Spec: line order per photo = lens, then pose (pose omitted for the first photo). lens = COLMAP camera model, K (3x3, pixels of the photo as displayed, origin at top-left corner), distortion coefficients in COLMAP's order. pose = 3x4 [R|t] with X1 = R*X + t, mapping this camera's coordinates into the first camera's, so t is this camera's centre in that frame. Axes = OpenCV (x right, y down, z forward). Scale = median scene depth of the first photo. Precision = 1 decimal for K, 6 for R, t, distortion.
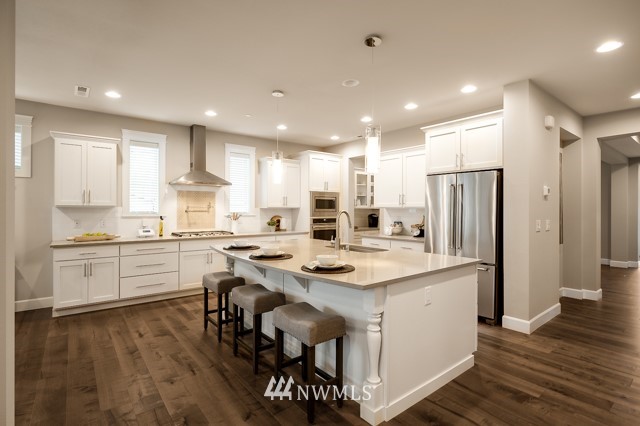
lens RADIAL K [[304.4, 0, 325.4], [0, 304.4, 212.7], [0, 0, 1]] dist [-0.000828, 0.000124]
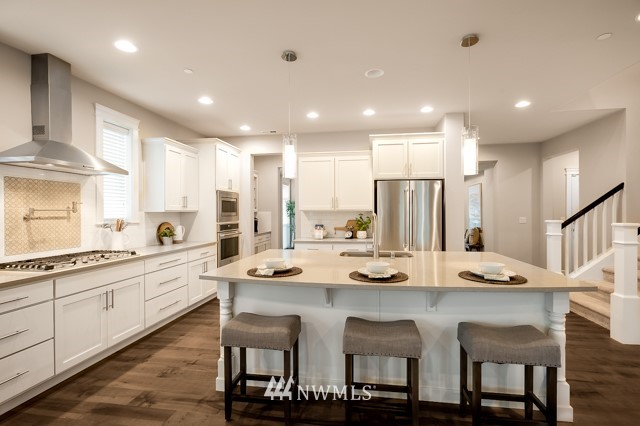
lens RADIAL K [[291.3, 0, 320.8], [0, 291.3, 214.8], [0, 0, 1]] dist [-0.001114, -0.000198]
pose [[0.745216, -0.011318, 0.666727, -0.396550], [0.014643, 0.999893, 0.000608, -0.003743], [-0.666662, 0.009310, 0.745302, 0.293020]]
